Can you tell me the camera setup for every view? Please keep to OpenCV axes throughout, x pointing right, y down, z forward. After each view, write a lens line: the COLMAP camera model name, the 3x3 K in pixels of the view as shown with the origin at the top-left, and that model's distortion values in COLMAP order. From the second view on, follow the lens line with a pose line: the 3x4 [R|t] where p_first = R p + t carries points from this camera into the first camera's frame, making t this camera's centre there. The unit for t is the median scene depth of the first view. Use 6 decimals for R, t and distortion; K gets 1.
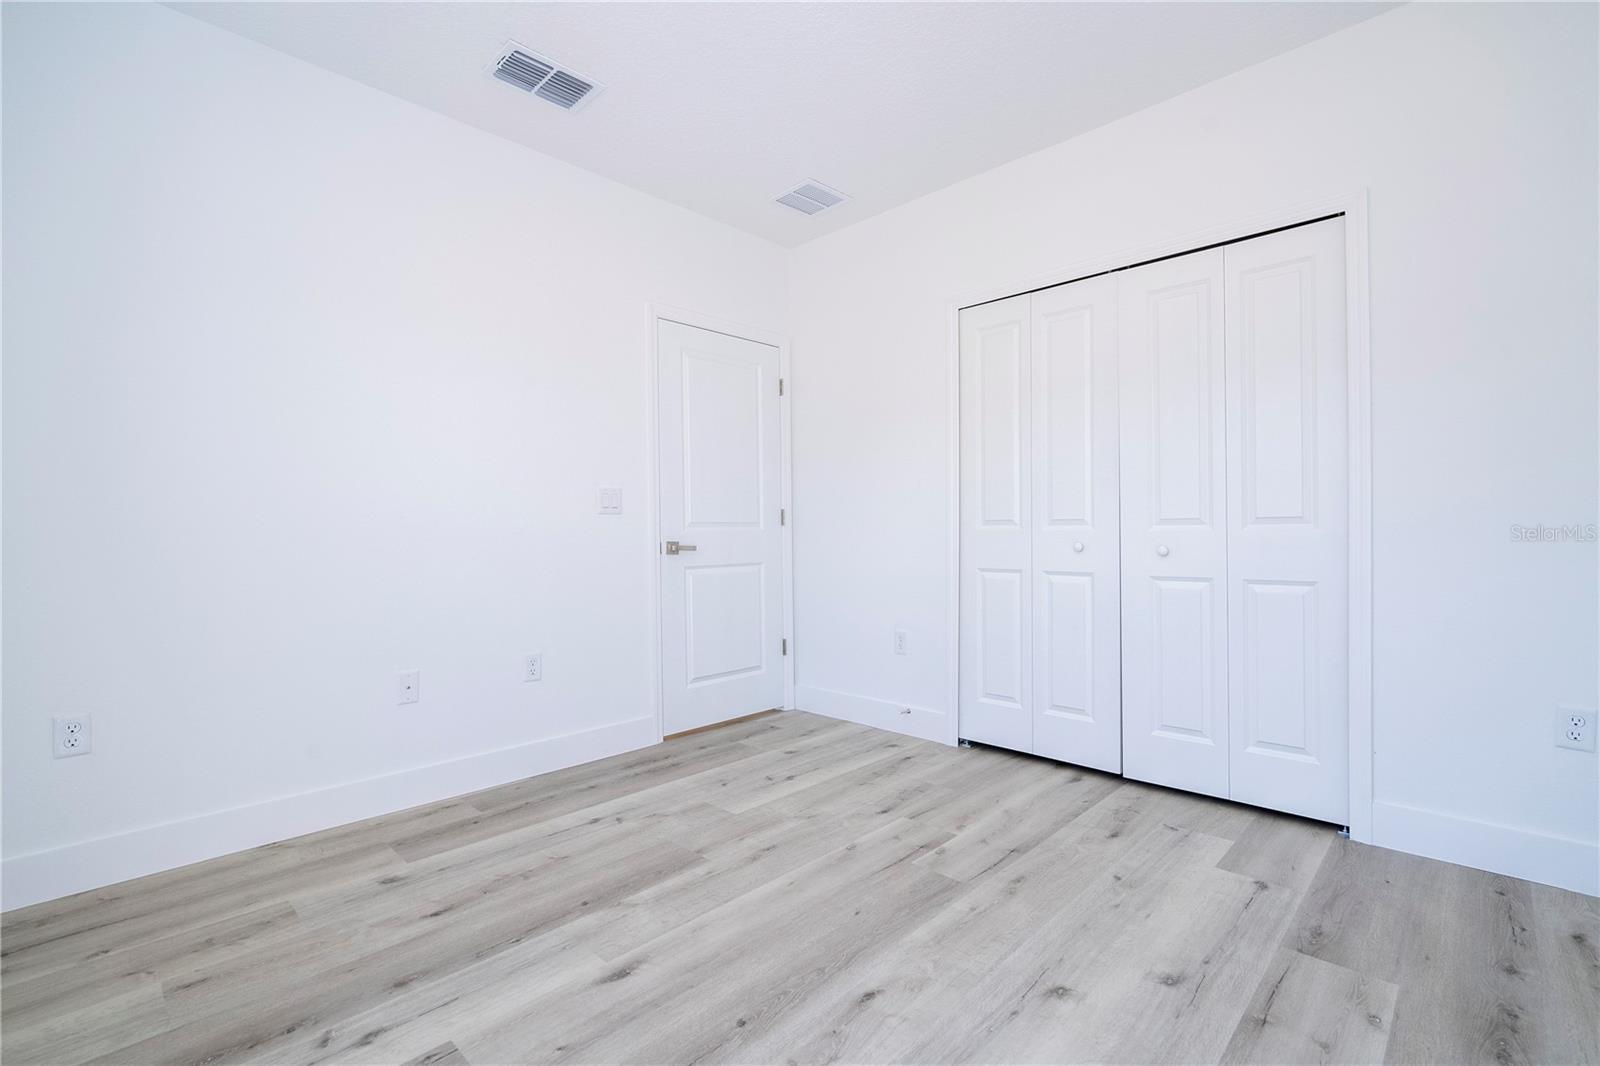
lens RADIAL K [[722.0, 0, 809.9], [0, 722.0, 532.2], [0, 0, 1]] dist [-0.001588, 0.001410]
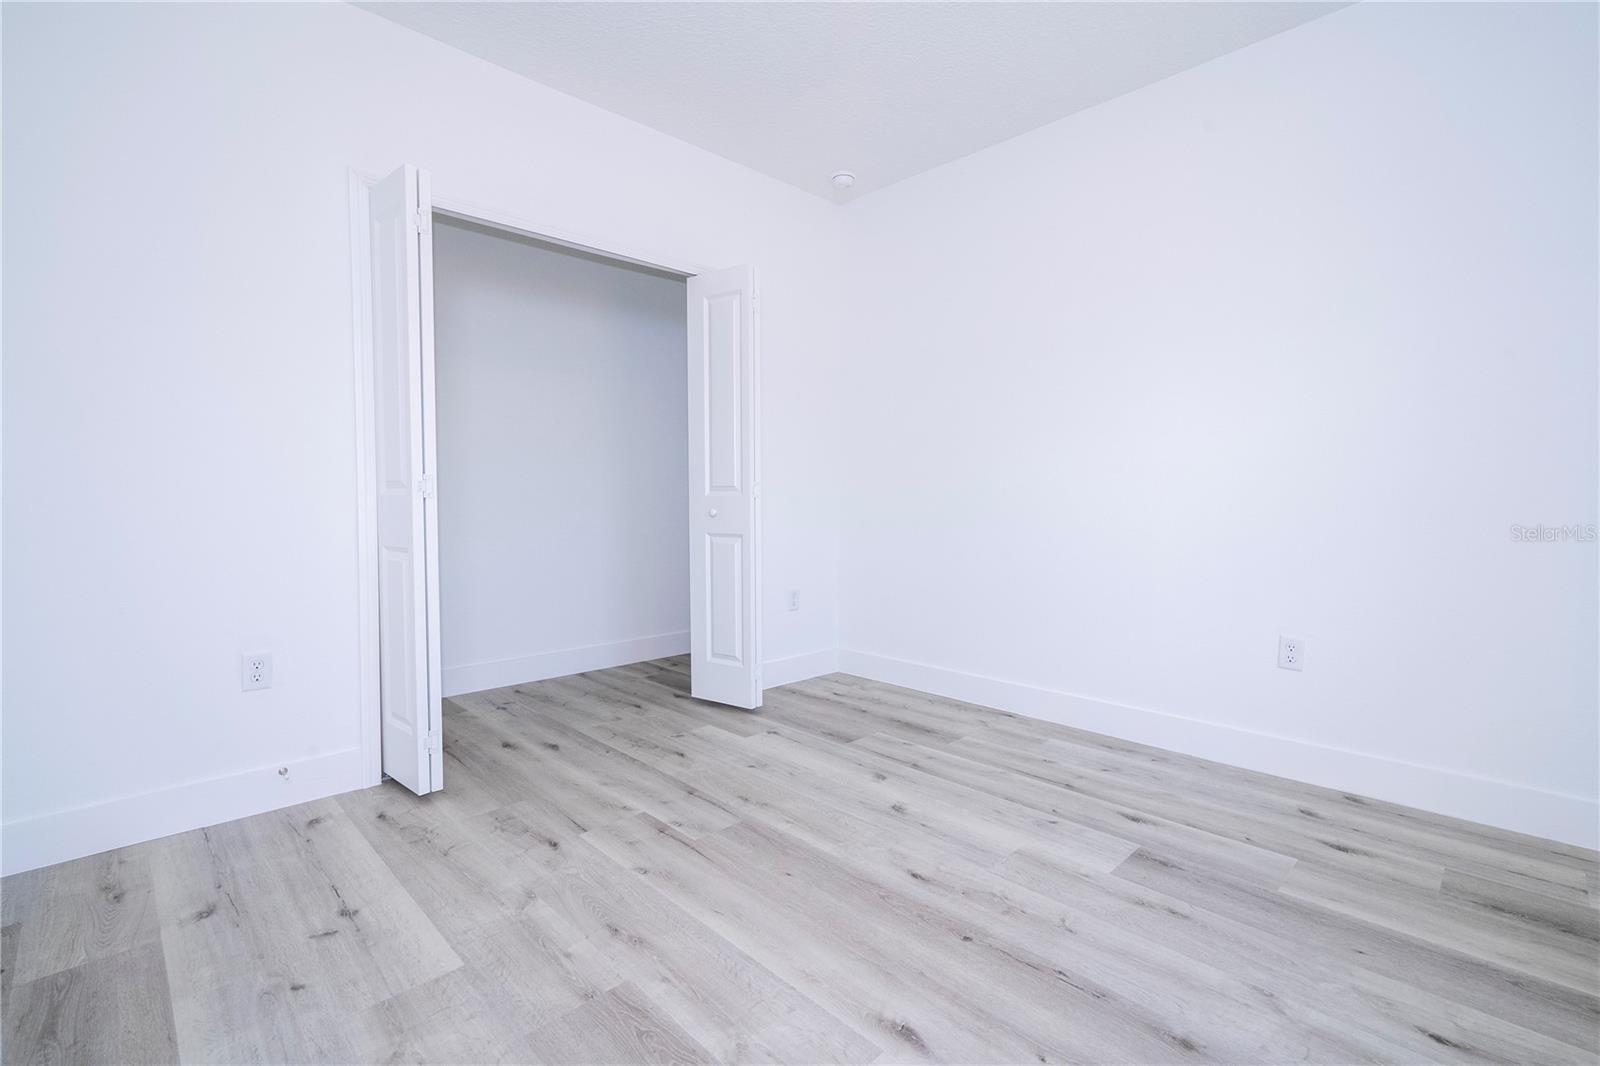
lens RADIAL K [[722.0, 0, 809.9], [0, 722.0, 532.2], [0, 0, 1]] dist [-0.001588, 0.001410]
pose [[0.029318, -0.043418, 0.998627, -0.746909], [0.000838, 0.999057, 0.043412, 0.005651], [-0.999570, -0.000436, 0.029326, 0.765250]]
